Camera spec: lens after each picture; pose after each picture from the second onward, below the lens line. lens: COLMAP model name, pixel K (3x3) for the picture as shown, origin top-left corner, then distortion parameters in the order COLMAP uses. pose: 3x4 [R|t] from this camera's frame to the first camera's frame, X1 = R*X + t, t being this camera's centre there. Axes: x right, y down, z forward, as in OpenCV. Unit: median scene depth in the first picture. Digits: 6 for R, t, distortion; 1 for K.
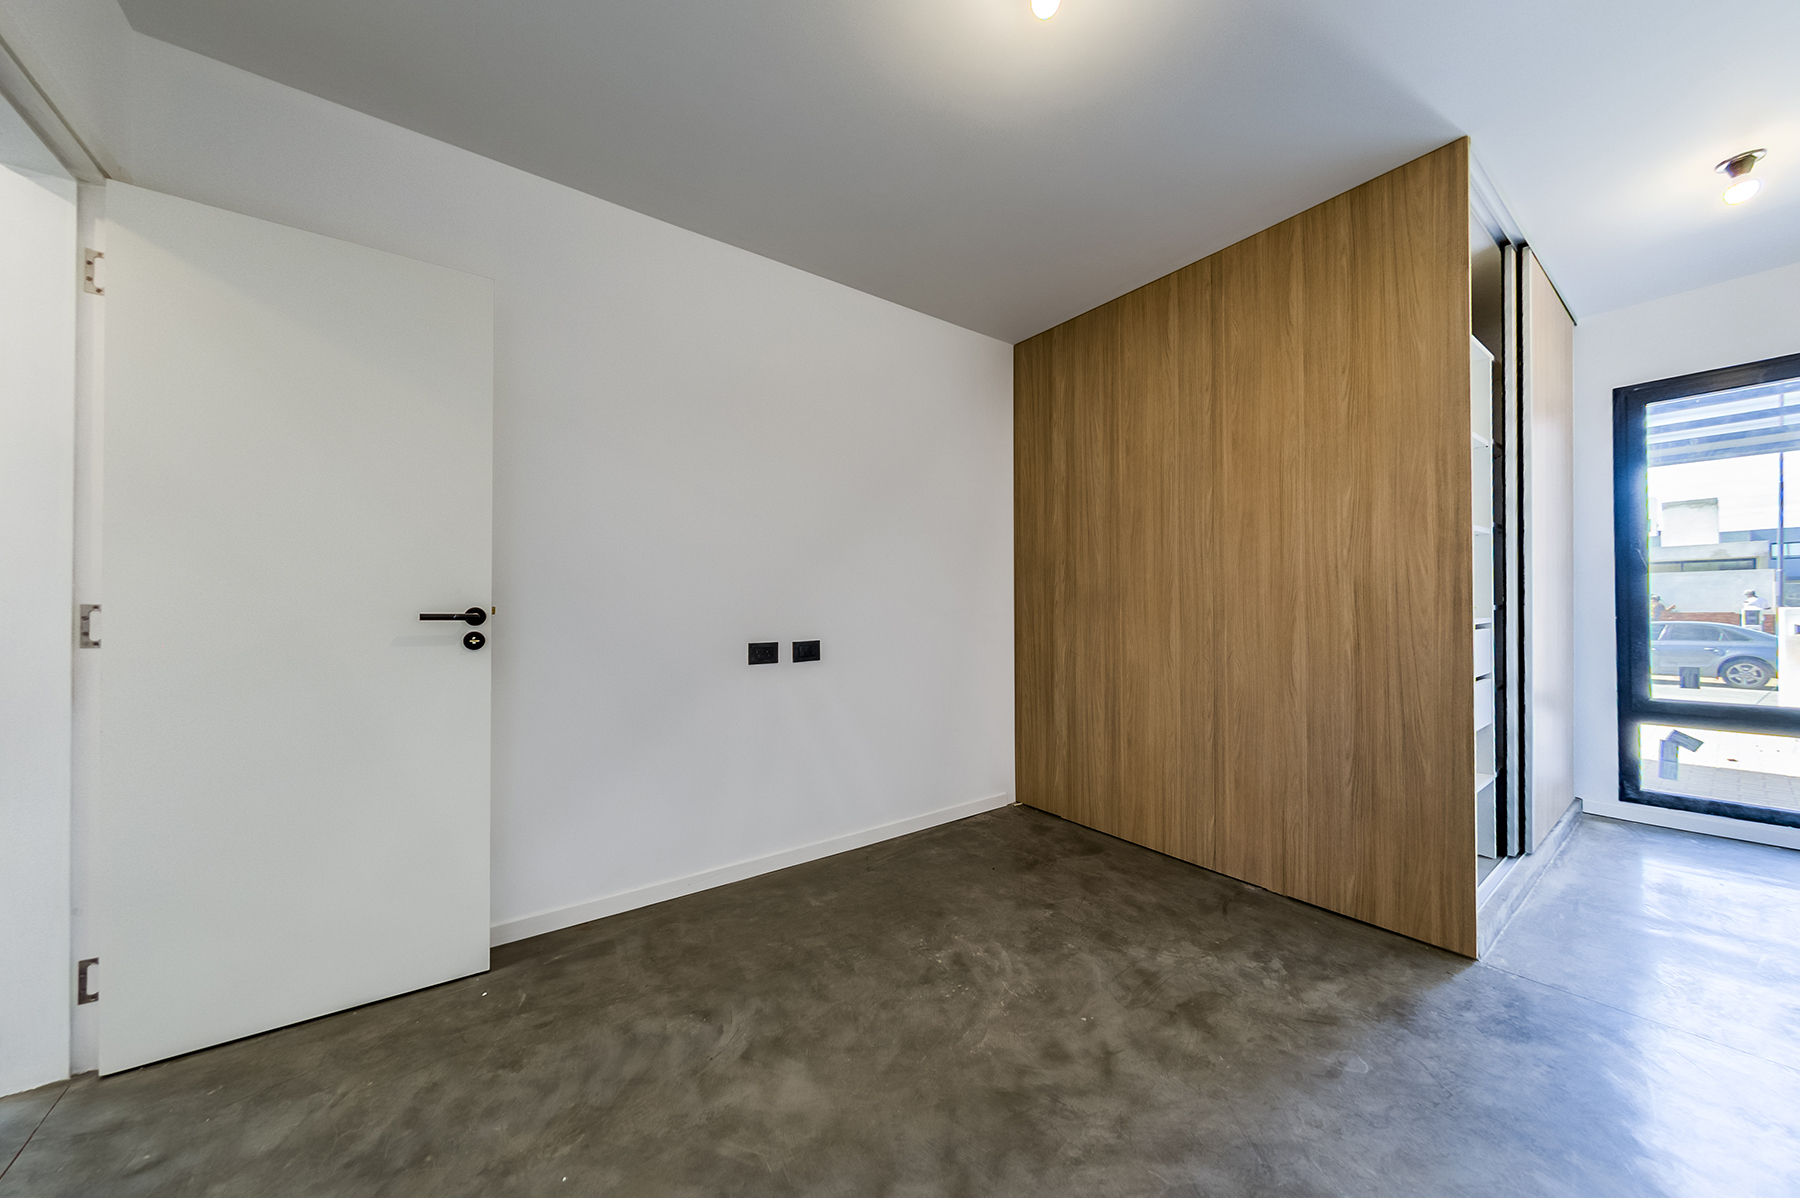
lens RADIAL K [[621.5, 0, 898.3], [0, 621.5, 605.4], [0, 0, 1]] dist [-0.002400, 0.000490]
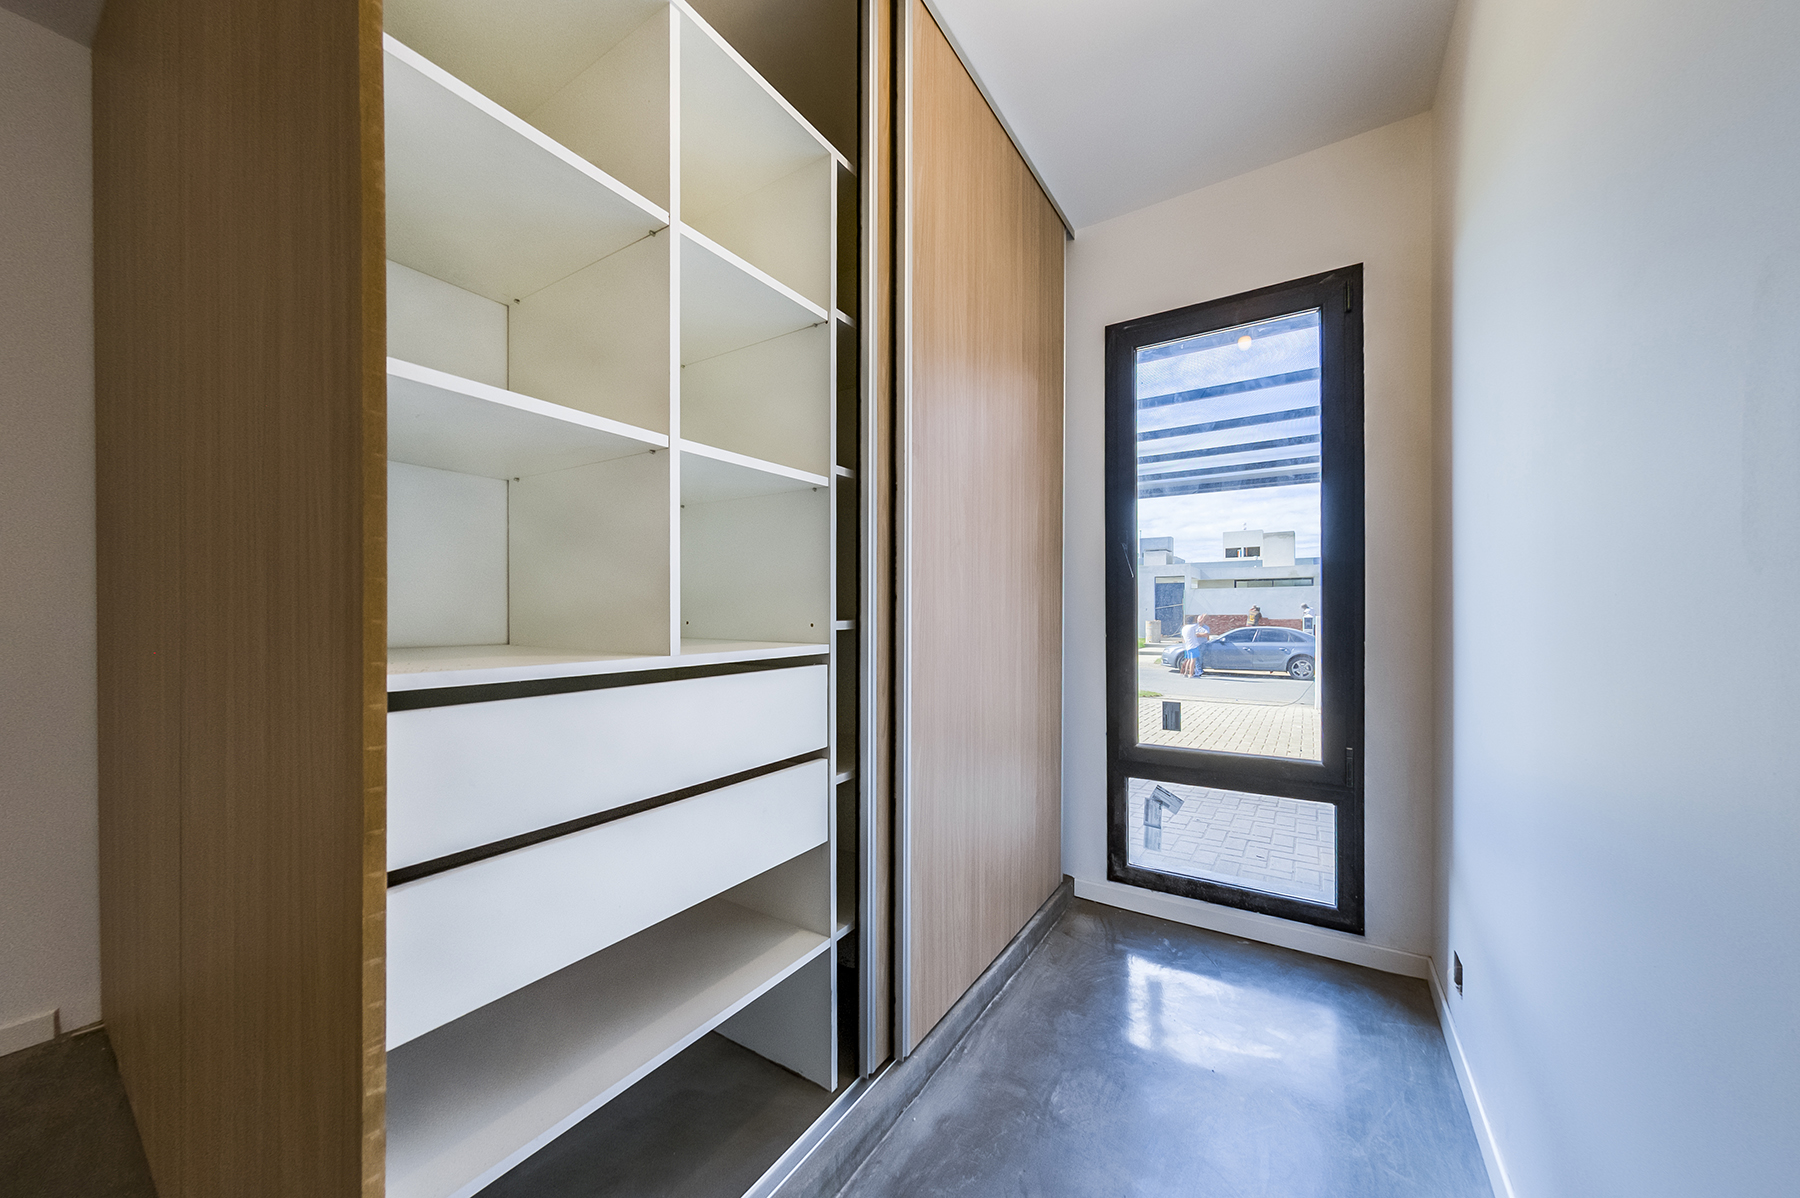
lens RADIAL K [[621.5, 0, 903.6], [0, 621.5, 609.1], [0, 0, 1]] dist [-0.002400, 0.000490]
pose [[0.937855, 0.012332, 0.346809, 0.678196], [-0.014141, 0.999896, 0.002687, -0.010698], [-0.346740, -0.007424, 0.937932, 0.390342]]
